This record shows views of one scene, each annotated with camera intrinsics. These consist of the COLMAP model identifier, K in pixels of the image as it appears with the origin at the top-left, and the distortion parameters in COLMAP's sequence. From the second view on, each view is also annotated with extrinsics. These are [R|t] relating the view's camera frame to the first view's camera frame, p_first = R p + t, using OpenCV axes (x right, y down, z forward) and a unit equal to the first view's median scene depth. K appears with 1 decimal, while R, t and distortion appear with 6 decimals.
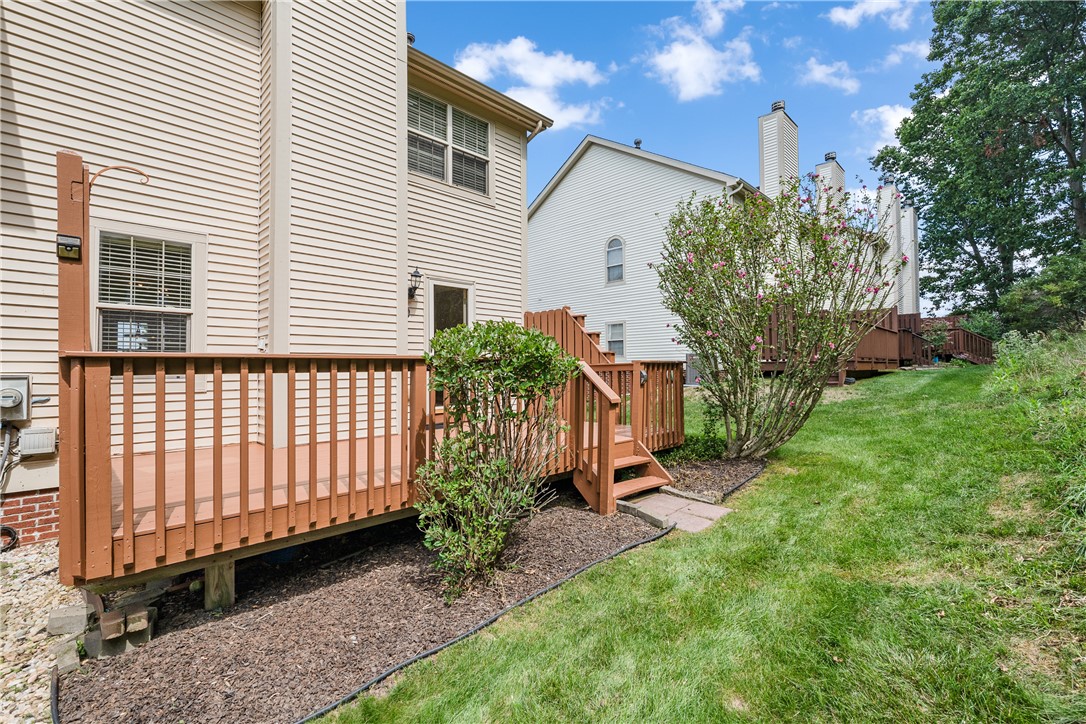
lens RADIAL K [[480.8, 0, 545.1], [0, 480.8, 362.1], [0, 0, 1]] dist [-0.003970, 0.000842]
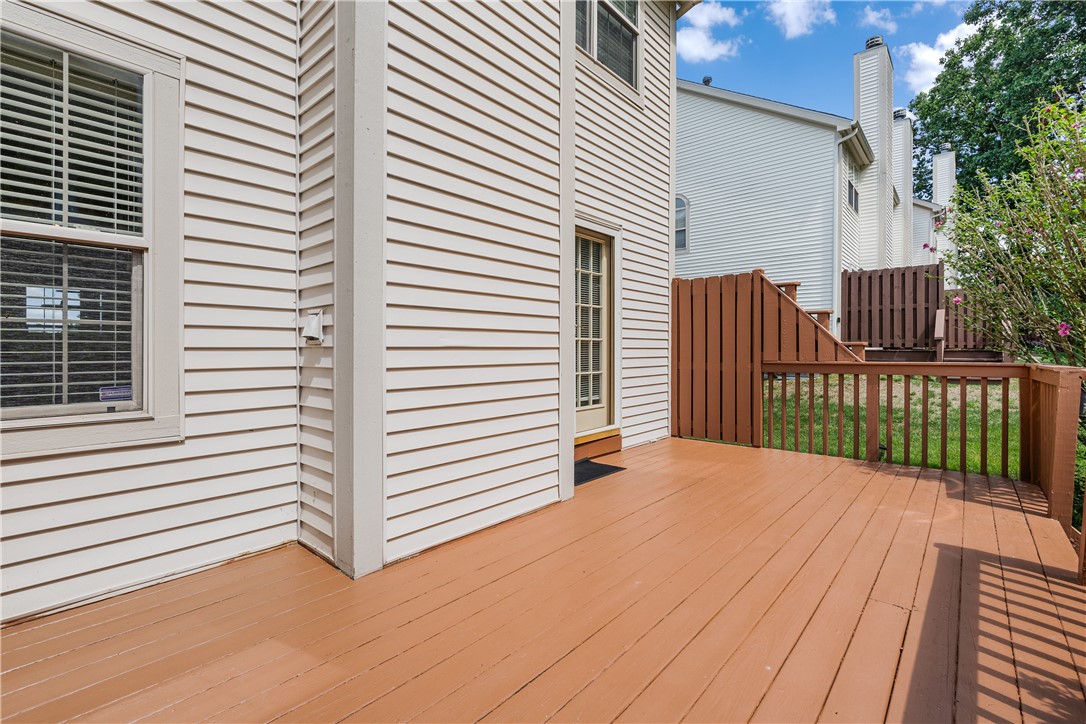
lens RADIAL K [[480.8, 0, 541.7], [0, 480.8, 354.0], [0, 0, 1]] dist [-0.003970, 0.000842]
pose [[0.998145, 0.008552, 0.060278, -0.297136], [-0.010315, 0.999526, 0.028999, -0.019880], [-0.060002, -0.029567, 0.997760, 0.400030]]
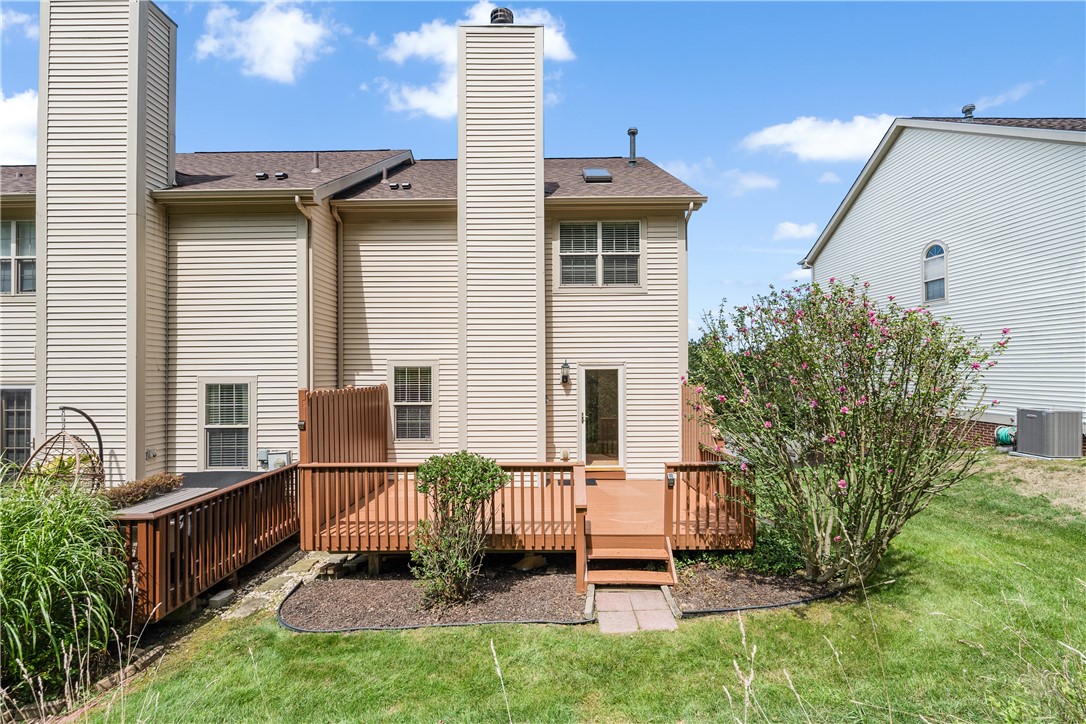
lens RADIAL K [[480.8, 0, 543.4], [0, 480.8, 367.3], [0, 0, 1]] dist [-0.003970, 0.000842]
pose [[0.694350, 0.002180, -0.719634, 0.590902], [0.013697, 0.999774, 0.016244, -0.184047], [0.719507, -0.021136, 0.694163, 0.034758]]
